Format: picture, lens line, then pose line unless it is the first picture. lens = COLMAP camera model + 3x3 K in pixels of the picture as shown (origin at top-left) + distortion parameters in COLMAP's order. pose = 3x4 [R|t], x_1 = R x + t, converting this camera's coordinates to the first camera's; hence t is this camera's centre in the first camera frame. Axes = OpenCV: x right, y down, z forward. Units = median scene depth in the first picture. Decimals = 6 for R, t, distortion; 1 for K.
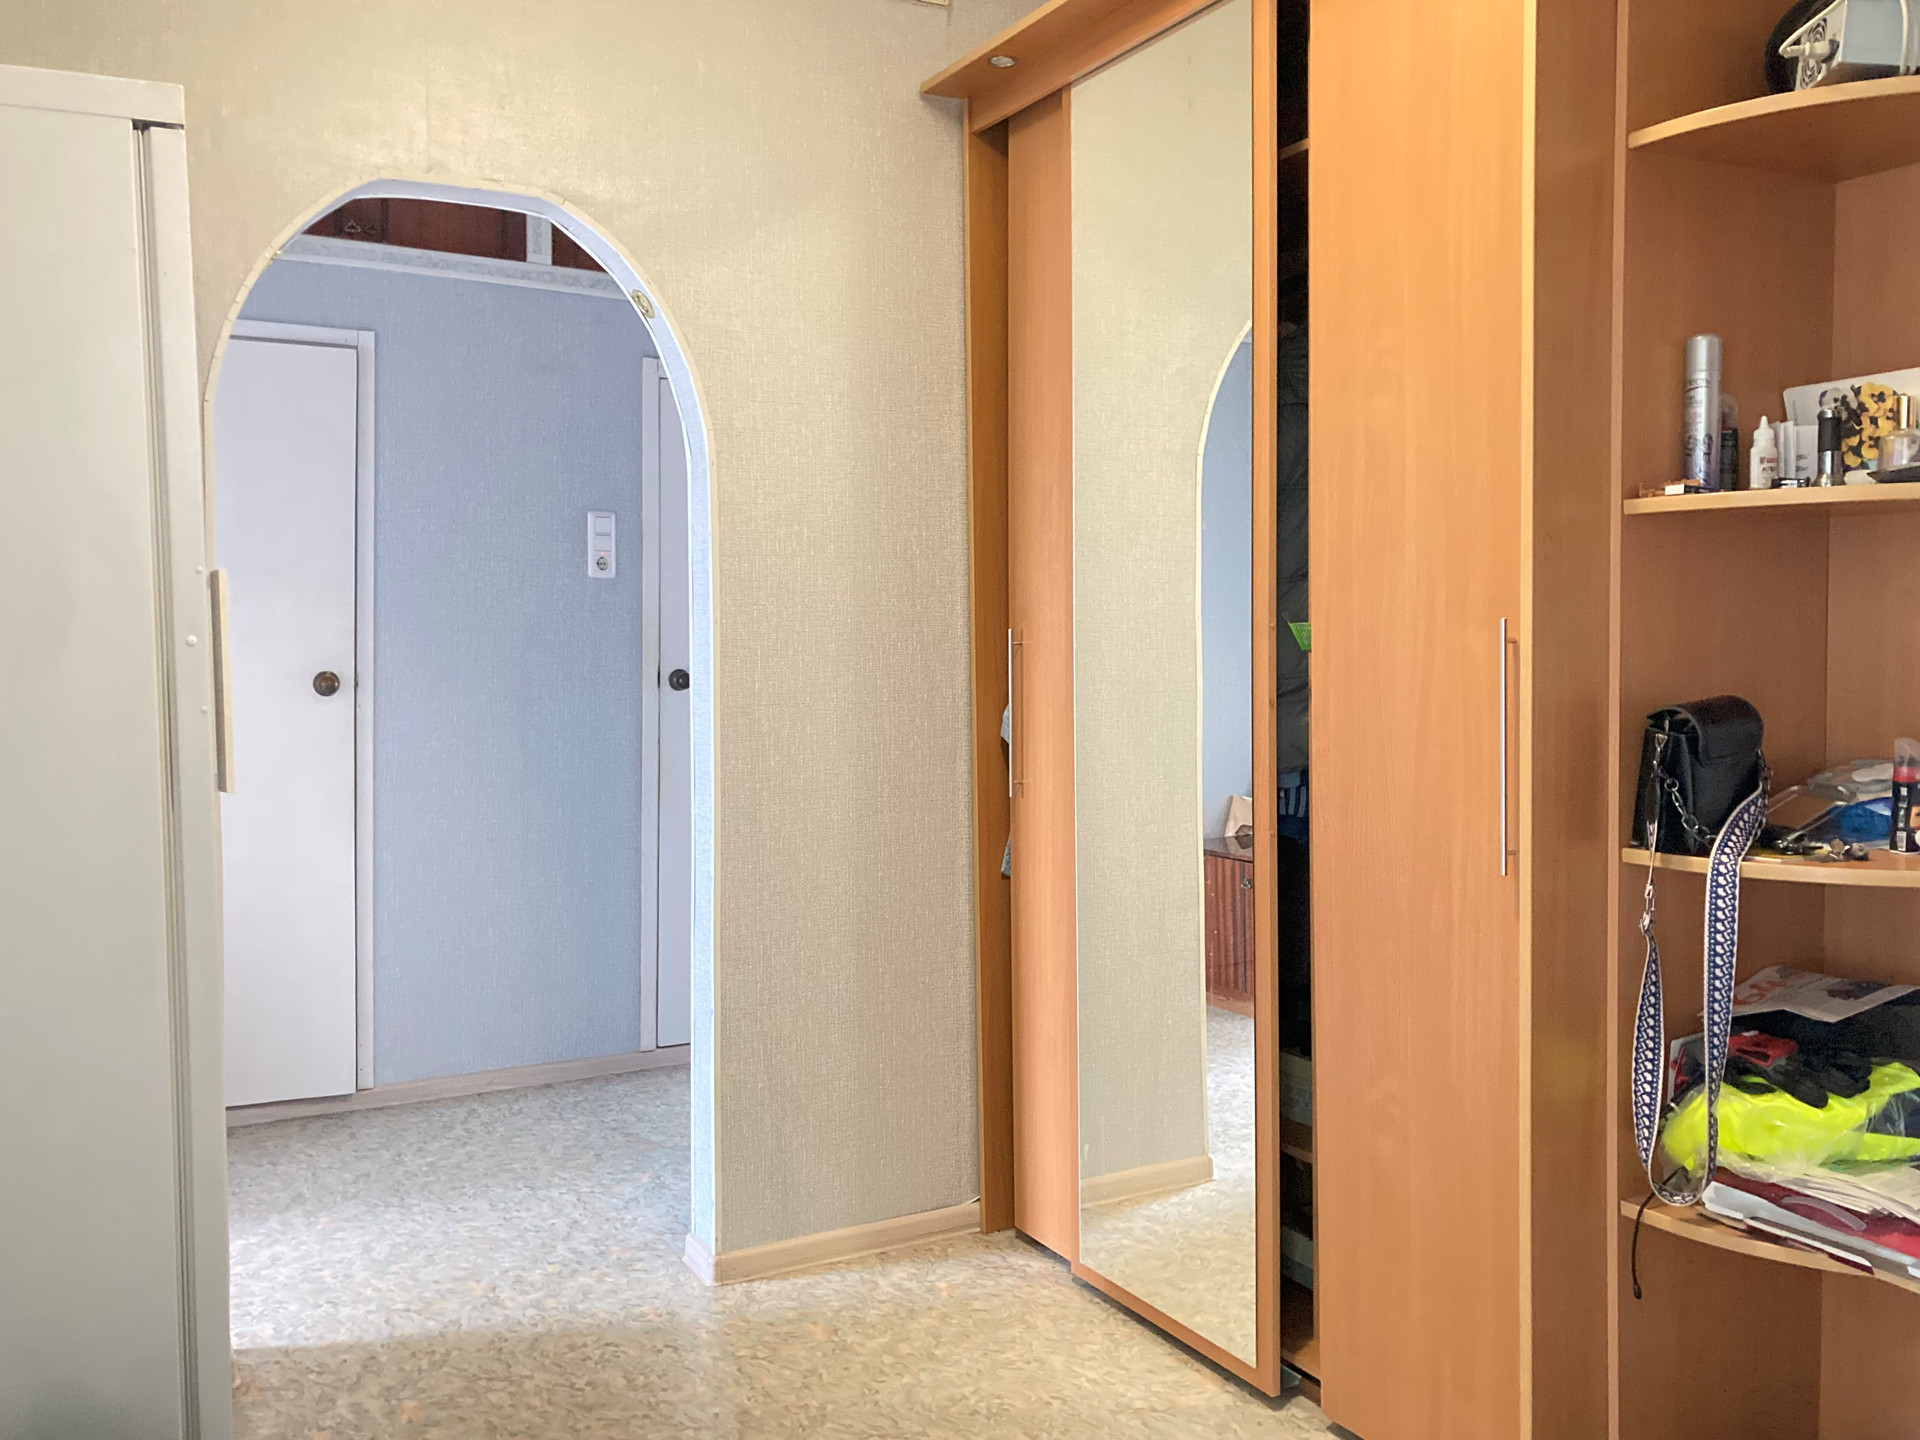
lens RADIAL K [[1643.3, 0, 959.9], [0, 1643.3, 745.9], [0, 0, 1]] dist [0.072694, -0.102404]
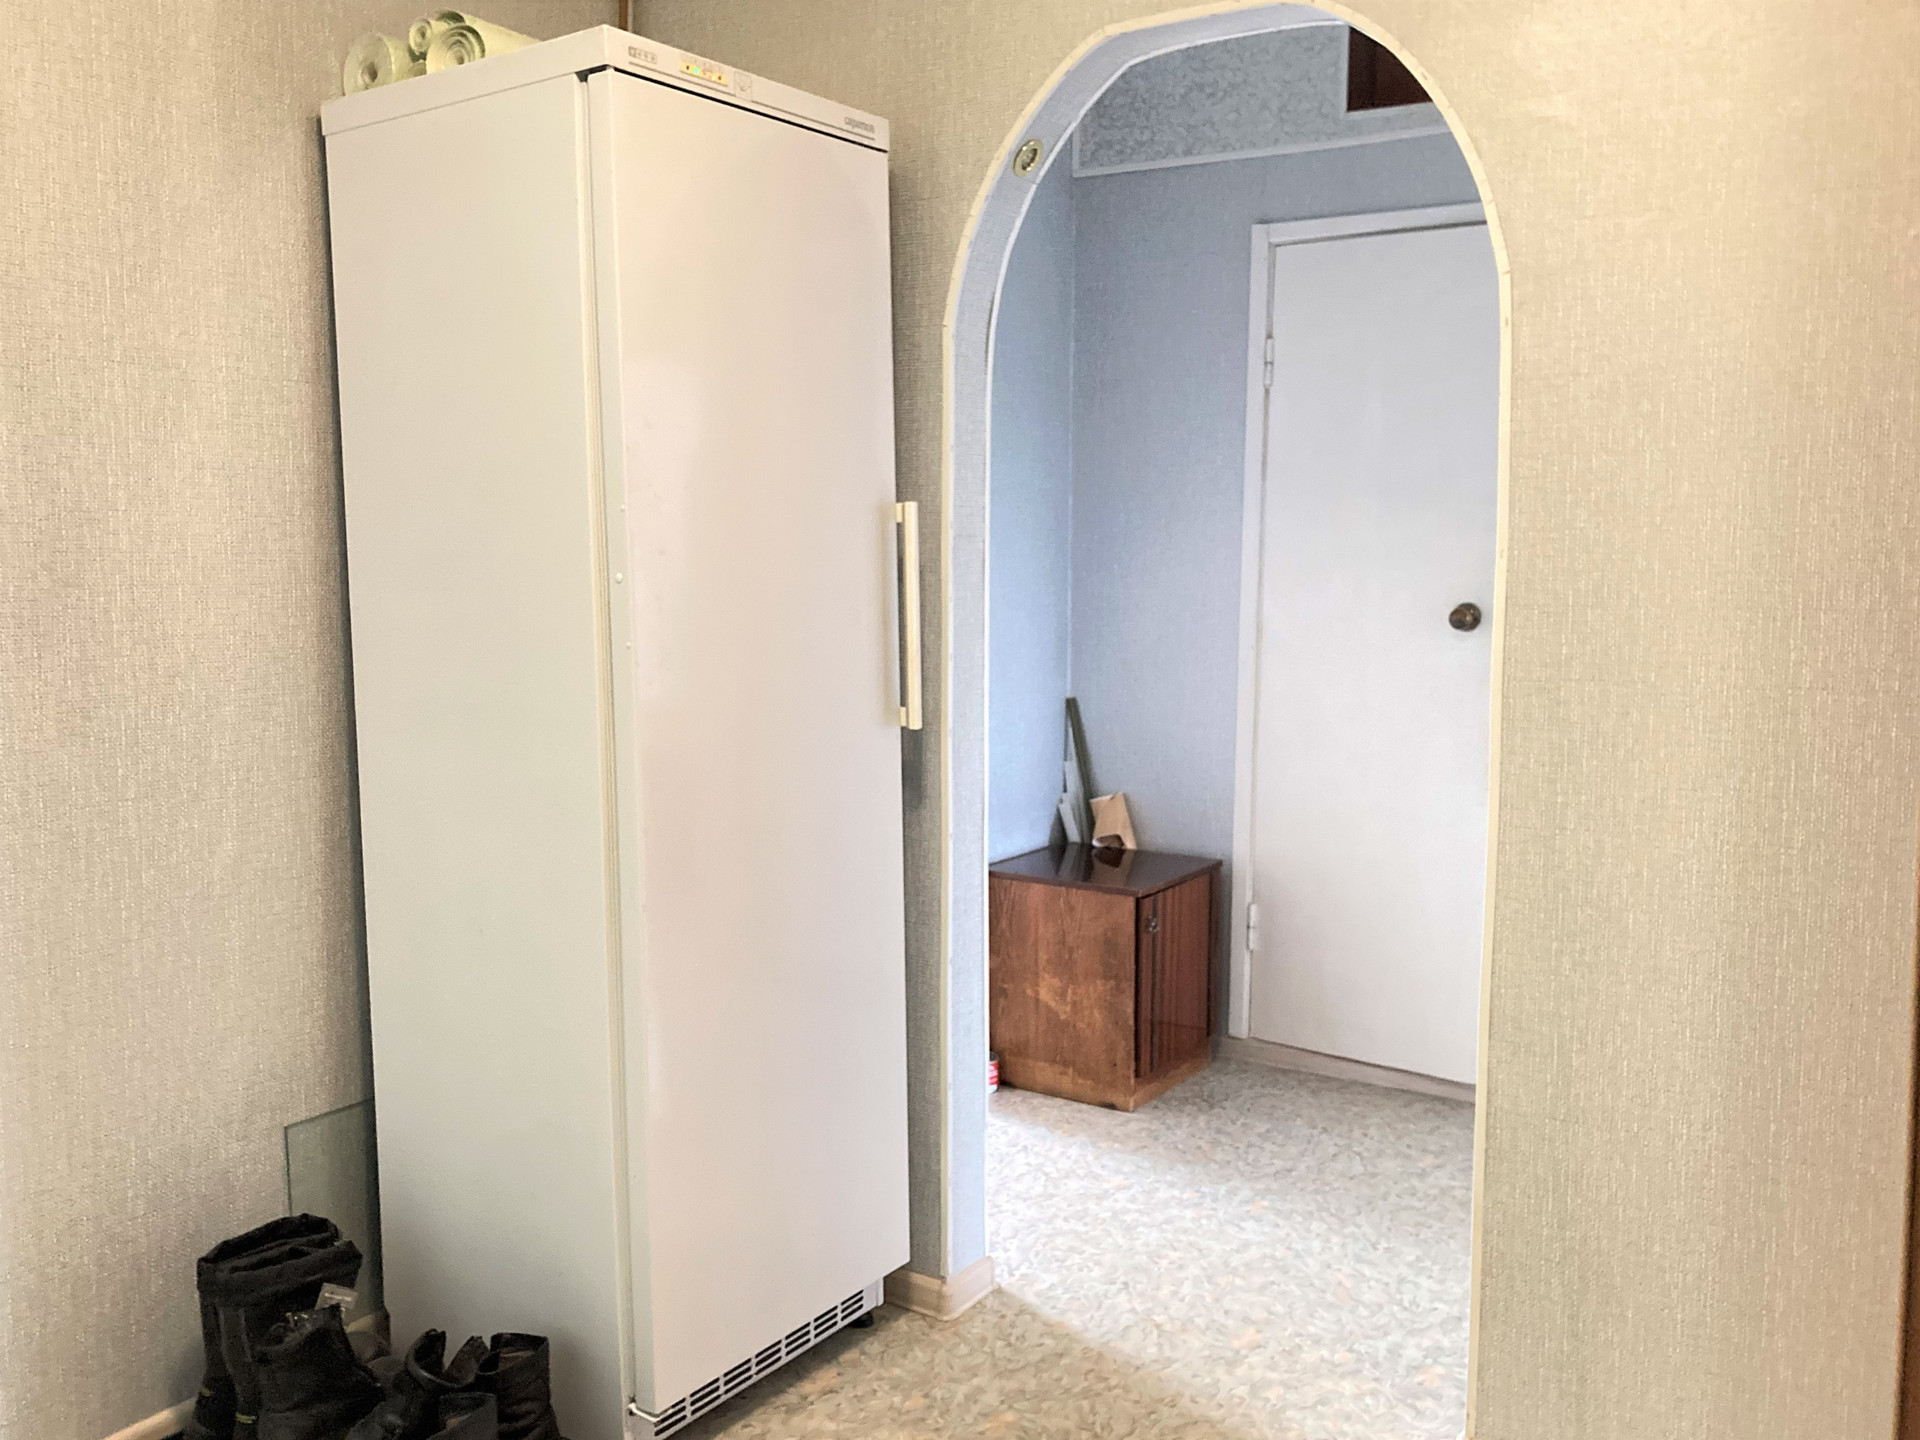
lens RADIAL K [[1663.9, 0, 960.0], [0, 1663.9, 744.2], [0, 0, 1]] dist [-0.011023, -0.004920]
pose [[0.458574, 0.109102, -0.881933, 0.358675], [-0.062253, 0.993941, 0.090589, -0.044242], [0.886473, 0.013361, 0.462588, 0.469032]]
